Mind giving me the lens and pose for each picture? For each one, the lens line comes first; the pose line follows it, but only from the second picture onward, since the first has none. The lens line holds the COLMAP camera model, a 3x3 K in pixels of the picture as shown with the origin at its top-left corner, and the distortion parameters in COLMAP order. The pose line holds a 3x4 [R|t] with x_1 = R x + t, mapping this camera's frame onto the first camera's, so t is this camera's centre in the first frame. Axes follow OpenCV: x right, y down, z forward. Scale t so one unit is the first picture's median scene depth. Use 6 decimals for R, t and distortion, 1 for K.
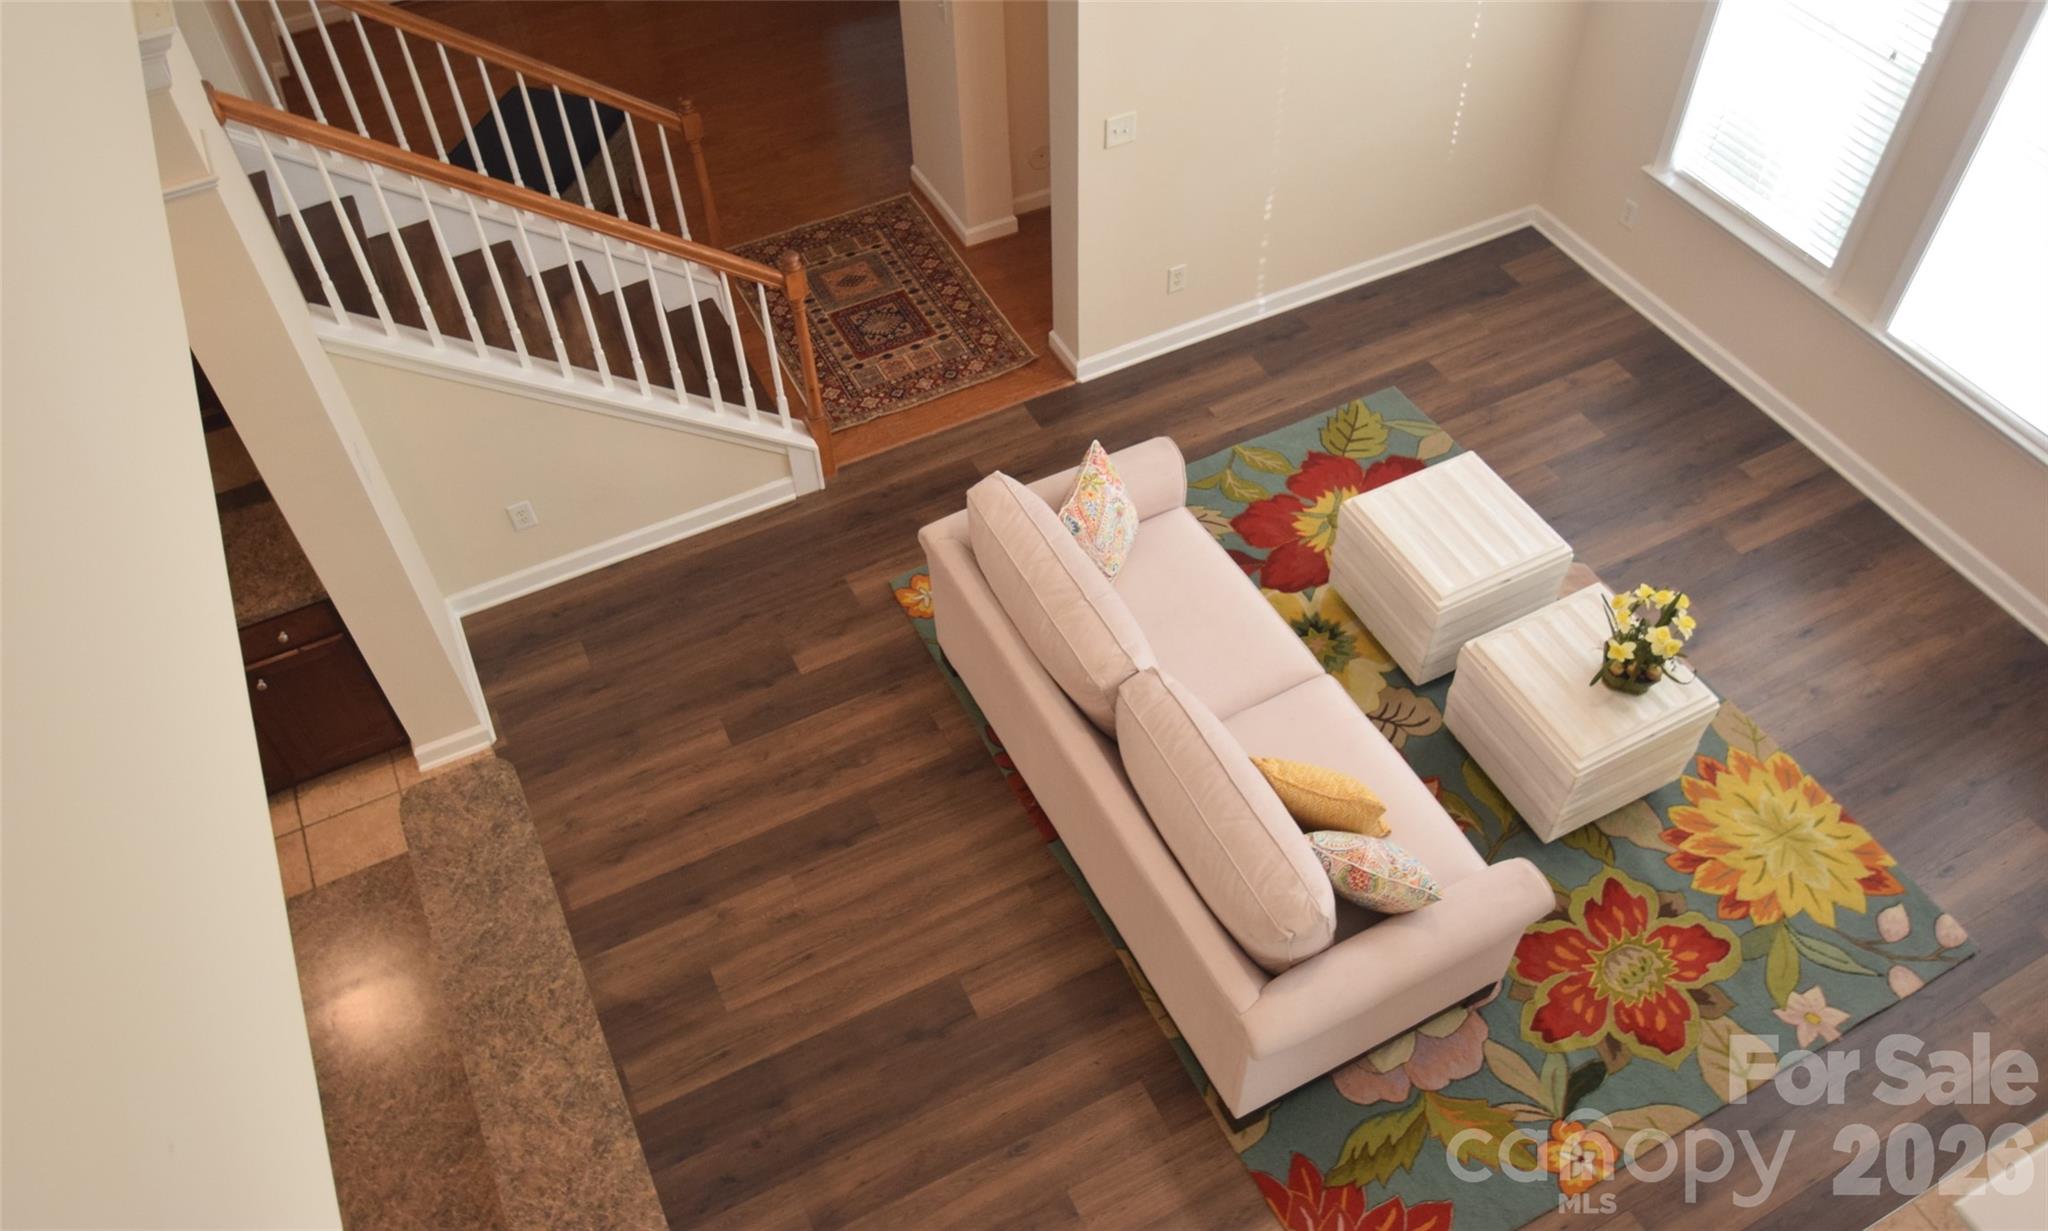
lens RADIAL K [[1486.6, 0, 1024.0], [0, 1486.6, 615.5], [0, 0, 1]] dist [-0.040530, 0.002346]
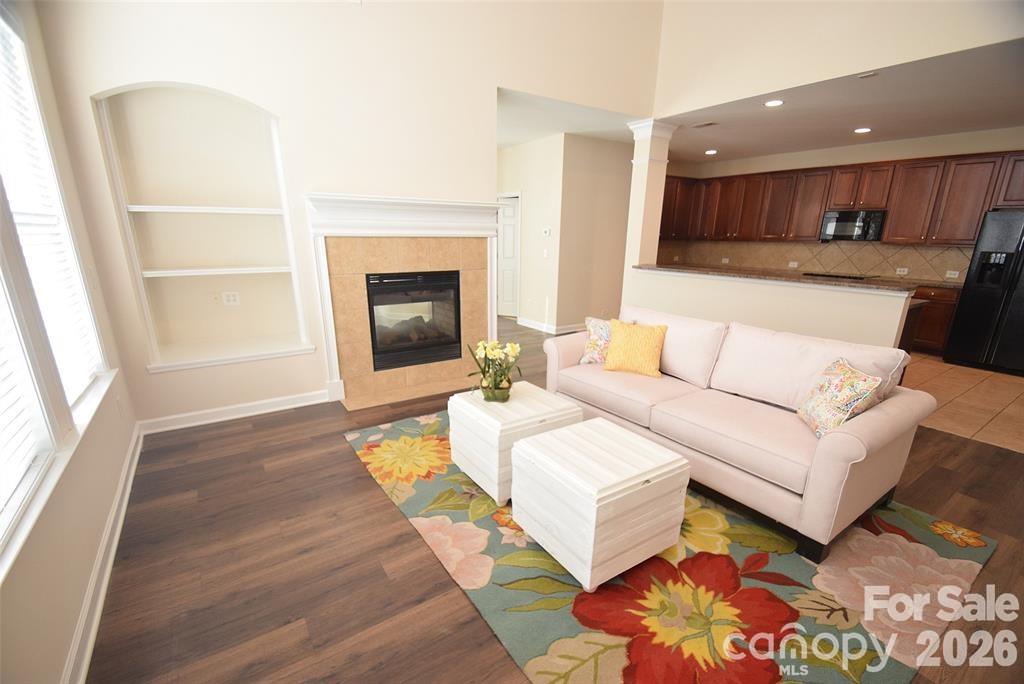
lens RADIAL K [[453.2, 0, 506.9], [0, 453.2, 375.1], [0, 0, 1]] dist [0.014312, -0.017682]
pose [[-0.992271, 0.057658, -0.109882, 0.460281], [-0.077725, 0.401495, 0.912557, -0.503511], [0.096733, 0.914044, -0.393911, 1.212400]]
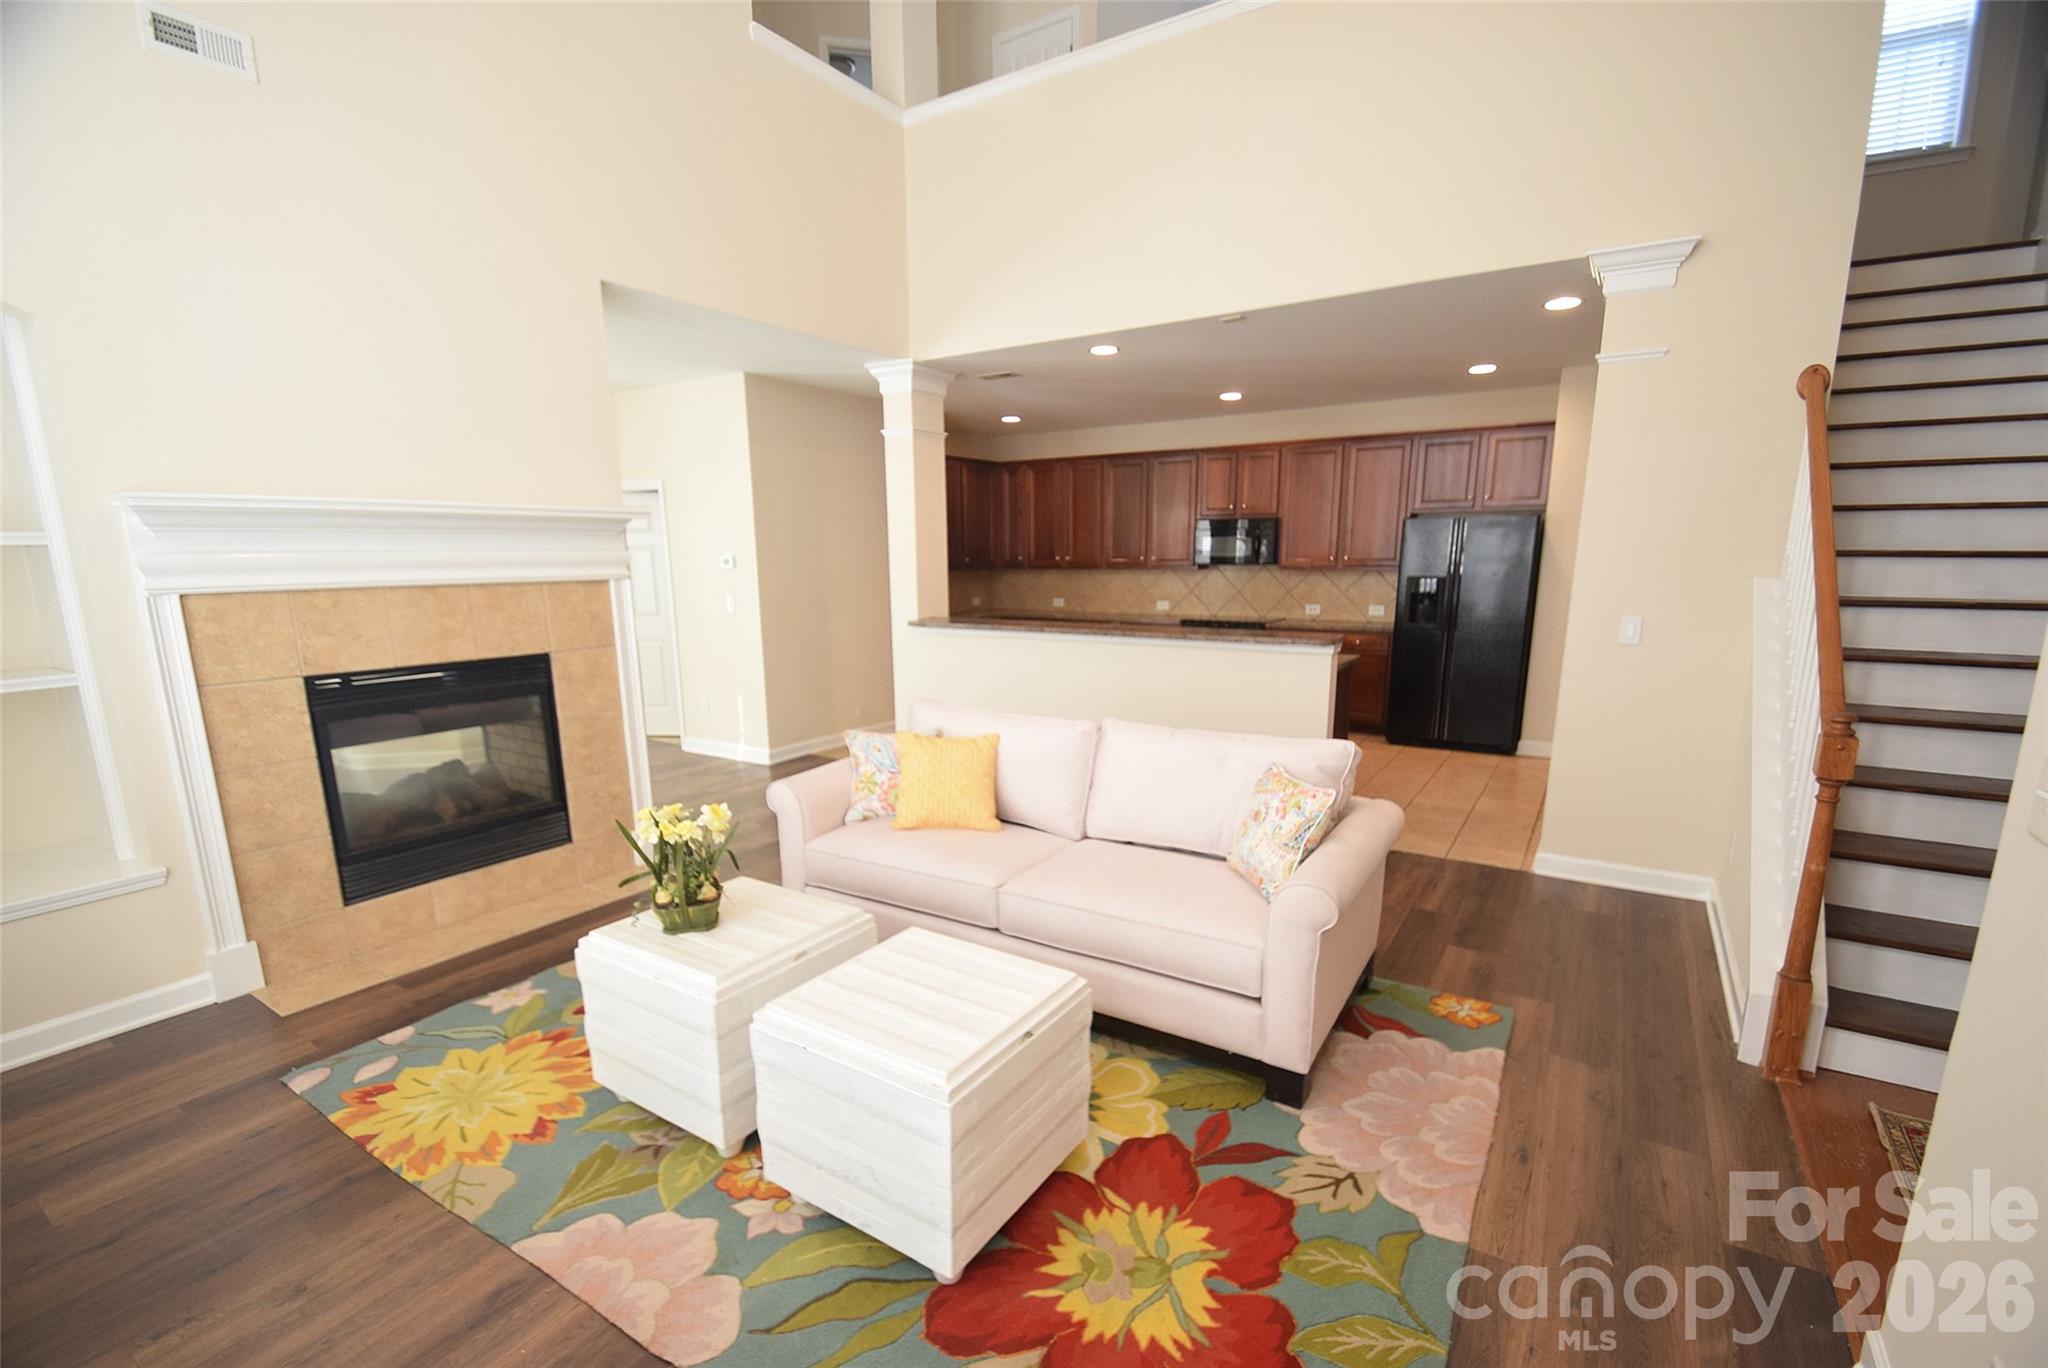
lens RADIAL K [[910.5, 0, 1022.9], [0, 910.5, 739.5], [0, 0, 1]] dist [0.002805, -0.000402]
pose [[-0.859784, 0.140598, -0.490921, 0.492842], [-0.361171, 0.512198, 0.779236, -0.517164], [0.361008, 0.847281, -0.389600, 1.201221]]
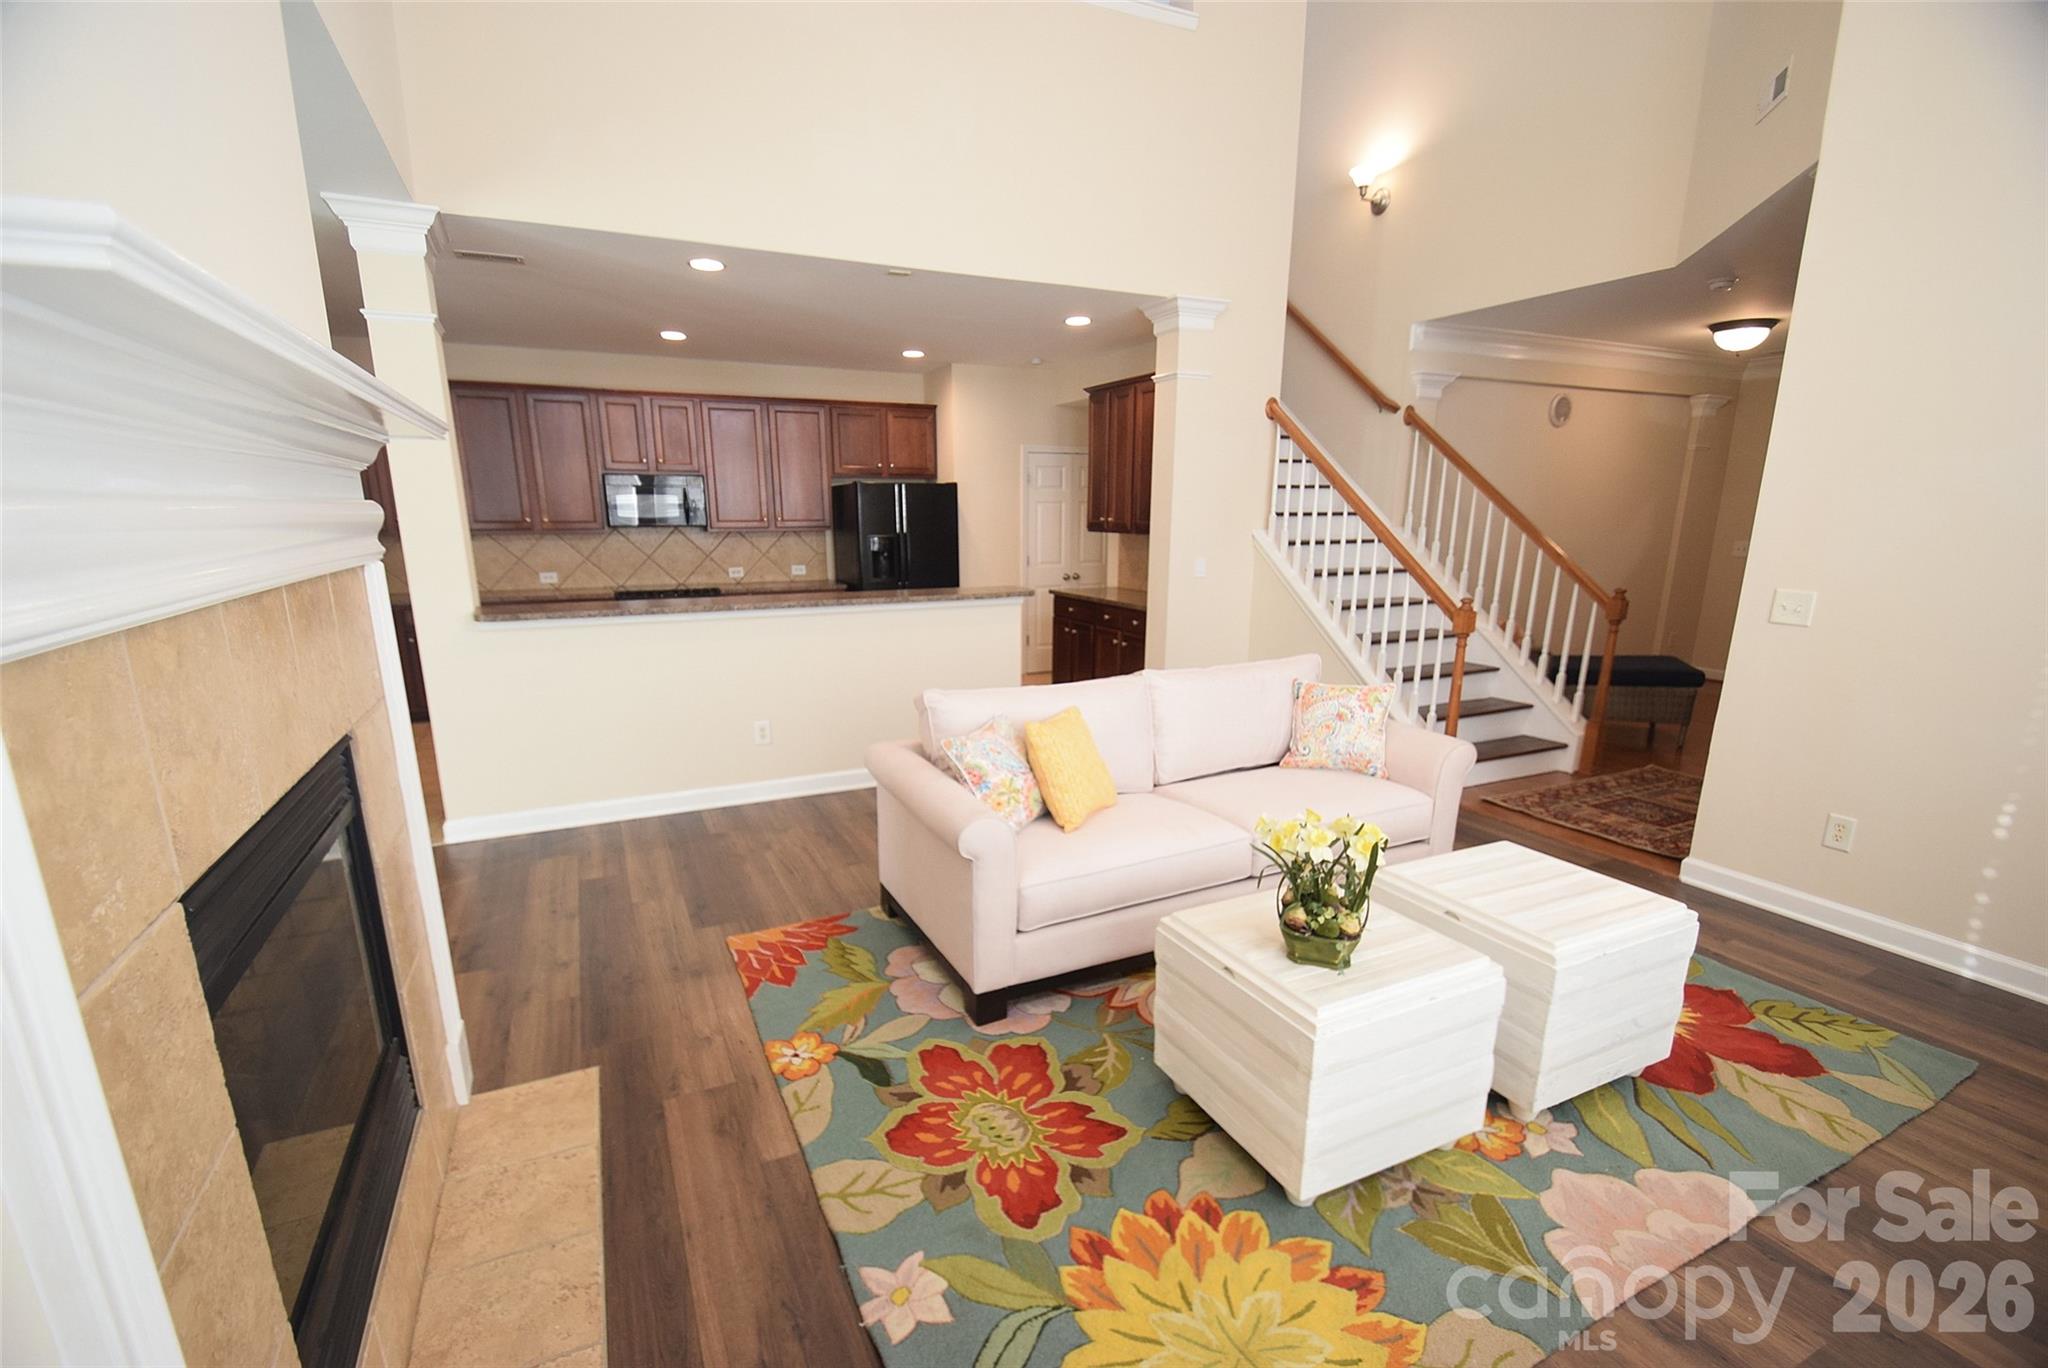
lens RADIAL K [[897.3, 0, 1018.0], [0, 897.3, 737.8], [0, 0, 1]] dist [-0.000267, -0.000181]
pose [[-0.011843, 0.276946, -0.960812, 0.819444], [-0.753619, 0.629067, 0.190613, 0.000219], [0.657205, 0.726344, 0.201261, 0.737393]]
